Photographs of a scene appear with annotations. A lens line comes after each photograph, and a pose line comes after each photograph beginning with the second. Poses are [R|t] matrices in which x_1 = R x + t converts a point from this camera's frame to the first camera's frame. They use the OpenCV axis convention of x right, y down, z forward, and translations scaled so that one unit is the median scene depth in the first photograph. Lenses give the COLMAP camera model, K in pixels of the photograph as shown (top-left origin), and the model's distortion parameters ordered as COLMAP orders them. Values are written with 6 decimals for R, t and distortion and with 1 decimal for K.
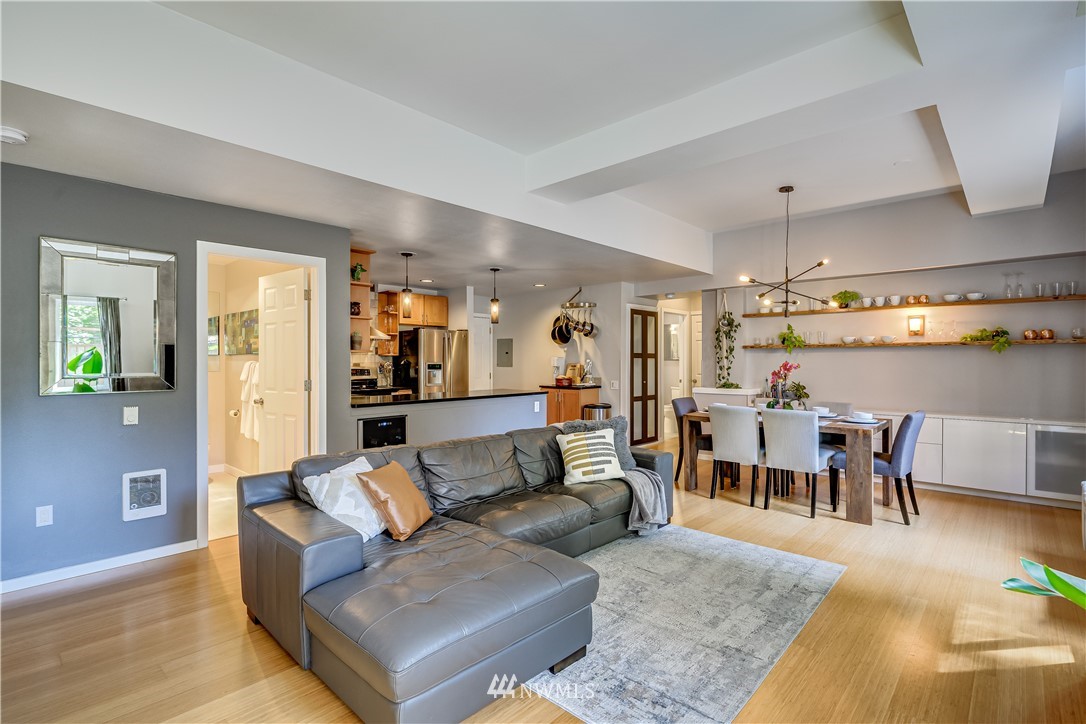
lens RADIAL K [[504.3, 0, 543.6], [0, 504.3, 360.9], [0, 0, 1]] dist [-0.004064, -0.001346]
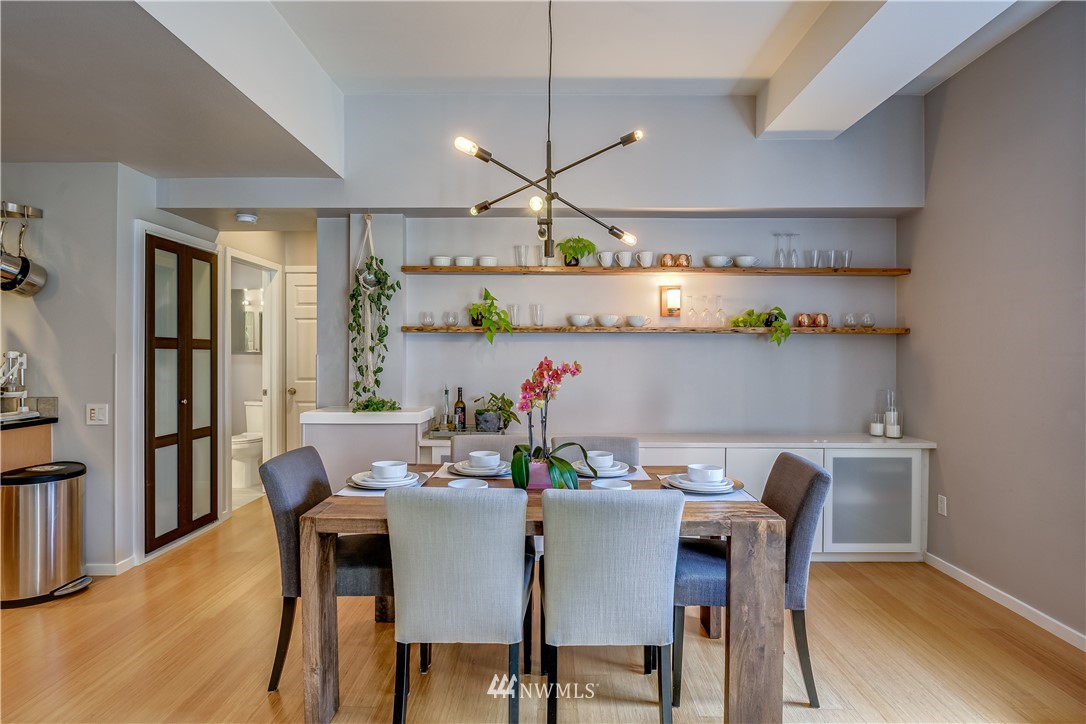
lens RADIAL K [[554.6, 0, 540.5], [0, 554.6, 357.7], [0, 0, 1]] dist [-0.006904, -0.000284]
pose [[0.733090, -0.001323, 0.680130, 0.113184], [-0.002610, 0.999985, 0.004759, -0.001017], [-0.680127, -0.005264, 0.733076, 0.488686]]
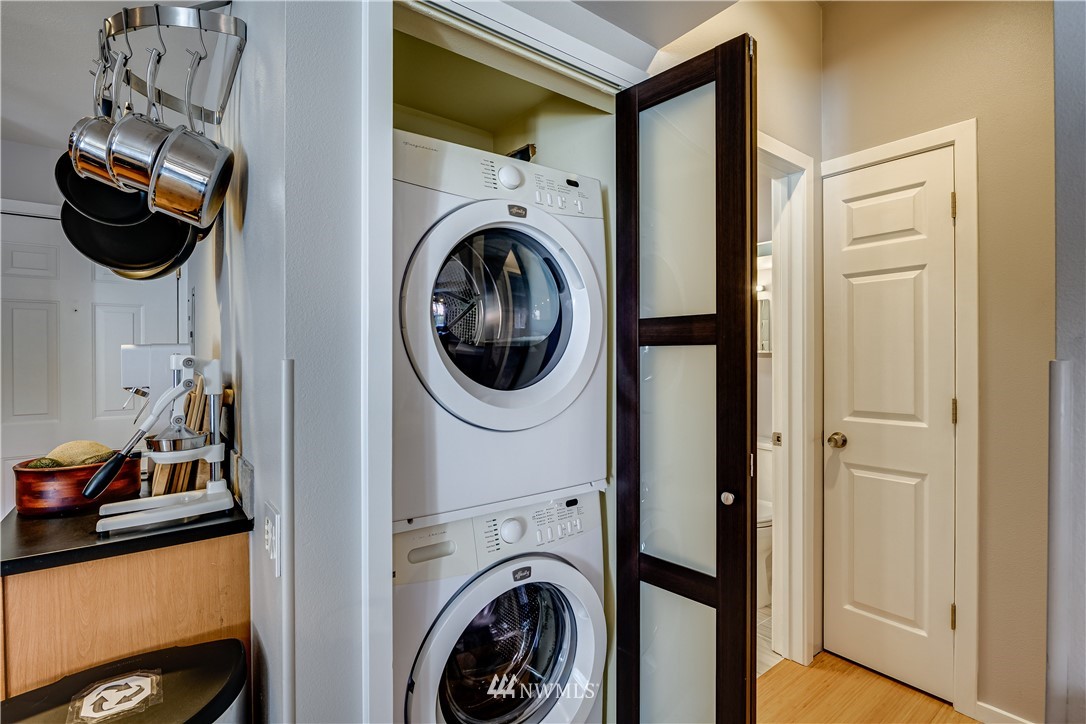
lens RADIAL K [[504.3, 0, 542.8], [0, 504.3, 361.7], [0, 0, 1]] dist [-0.004064, -0.001346]
pose [[0.985635, -0.003717, -0.168850, 0.267622], [0.004715, 0.999974, 0.005512, -0.000787], [0.168825, -0.006229, 0.985626, 0.986244]]
